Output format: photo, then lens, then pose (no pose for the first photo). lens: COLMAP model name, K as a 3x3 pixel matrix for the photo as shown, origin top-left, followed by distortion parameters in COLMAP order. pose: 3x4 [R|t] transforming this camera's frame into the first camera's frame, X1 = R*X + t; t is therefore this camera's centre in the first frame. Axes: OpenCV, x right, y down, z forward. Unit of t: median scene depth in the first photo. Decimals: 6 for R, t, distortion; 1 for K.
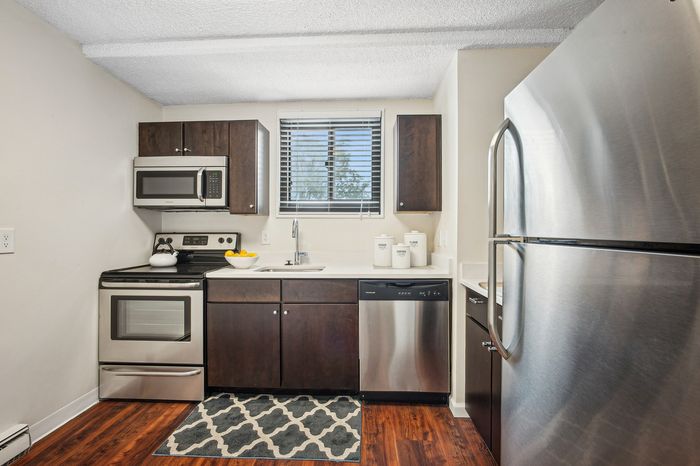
lens RADIAL K [[302.1, 0, 346.7], [0, 302.1, 230.4], [0, 0, 1]] dist [-0.002819, -0.000338]
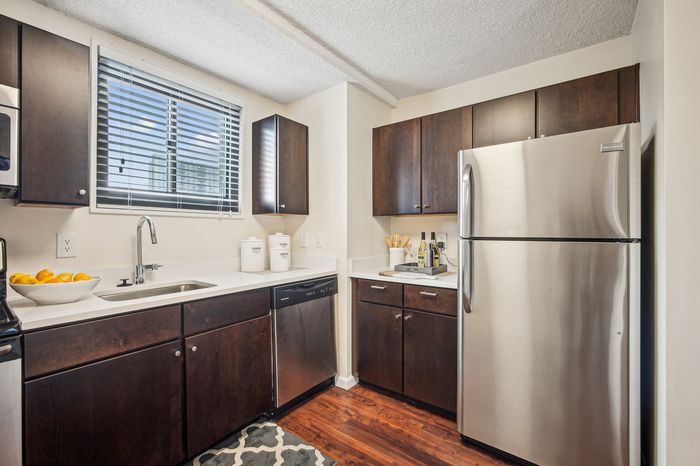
lens RADIAL K [[302.1, 0, 346.7], [0, 302.1, 230.4], [0, 0, 1]] dist [-0.002819, -0.000338]
pose [[0.579930, 0.001918, 0.814664, -0.564511], [-0.000304, 0.999998, -0.002138, -0.006103], [-0.814666, 0.000992, 0.579929, 0.286956]]
